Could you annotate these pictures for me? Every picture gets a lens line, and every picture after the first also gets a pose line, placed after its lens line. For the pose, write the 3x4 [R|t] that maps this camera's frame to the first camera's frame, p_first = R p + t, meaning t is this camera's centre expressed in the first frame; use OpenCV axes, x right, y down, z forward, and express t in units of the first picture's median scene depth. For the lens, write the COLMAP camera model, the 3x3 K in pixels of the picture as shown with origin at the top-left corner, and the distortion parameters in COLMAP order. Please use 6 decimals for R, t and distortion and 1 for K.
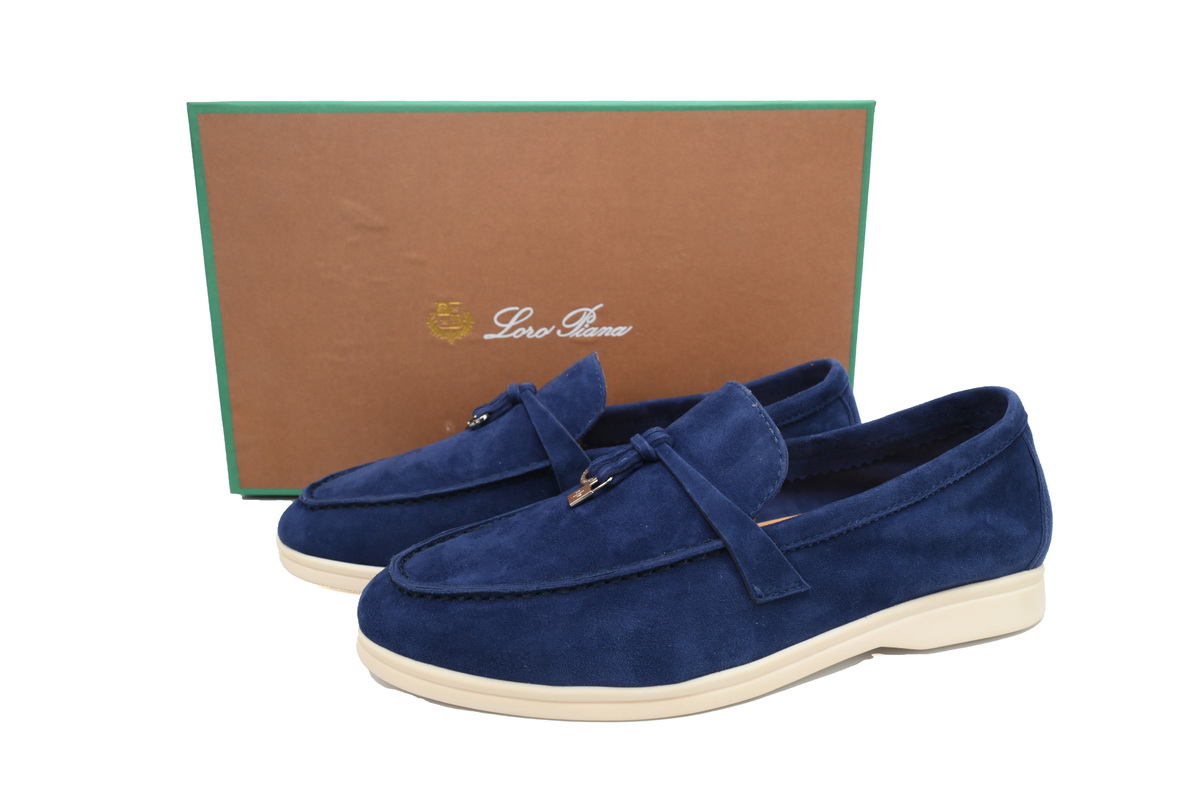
lens RADIAL K [[816.4, 0, 599.9], [0, 816.4, 399.8], [0, 0, 1]] dist [-0.027492, -0.001754]
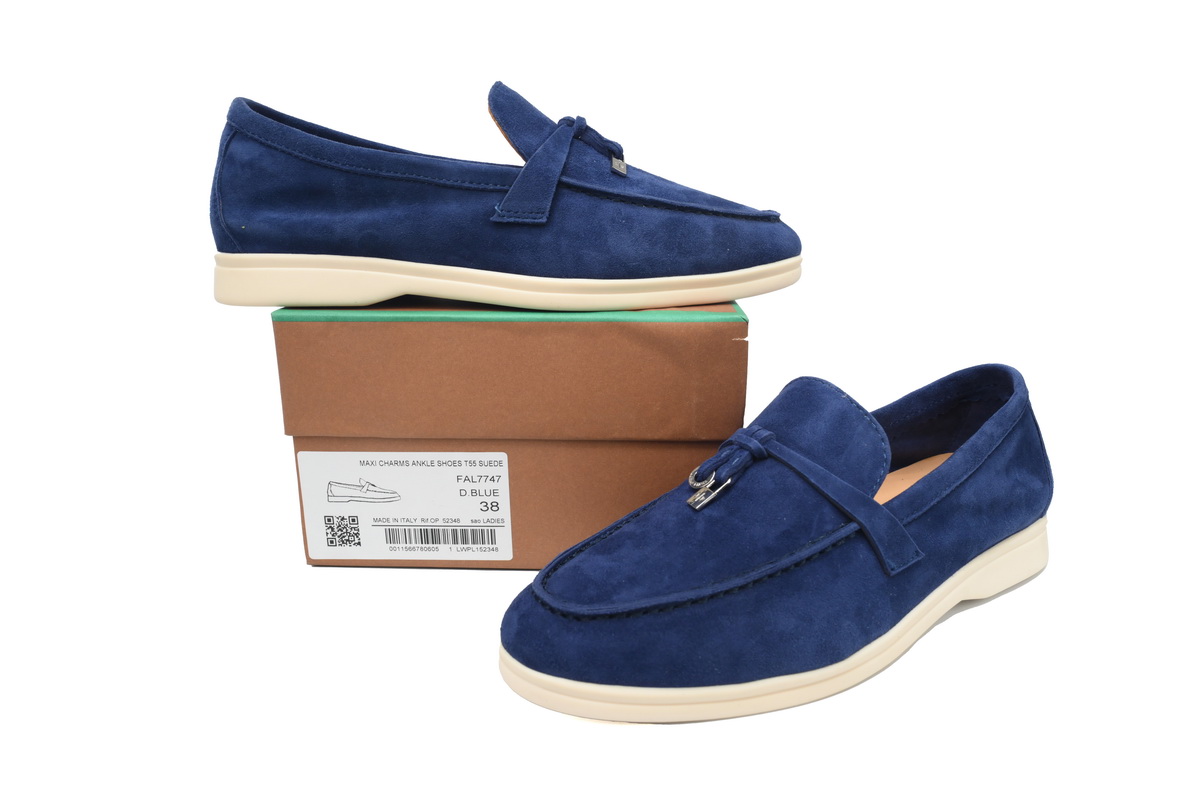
lens RADIAL K [[816.4, 0, 599.7], [0, 816.4, 402.5], [0, 0, 1]] dist [-0.027492, -0.001754]
pose [[0.960762, -0.086989, 0.263380, -0.436038], [0.089060, 0.996018, 0.004090, -0.019700], [-0.262687, 0.019527, 0.964683, 0.049138]]
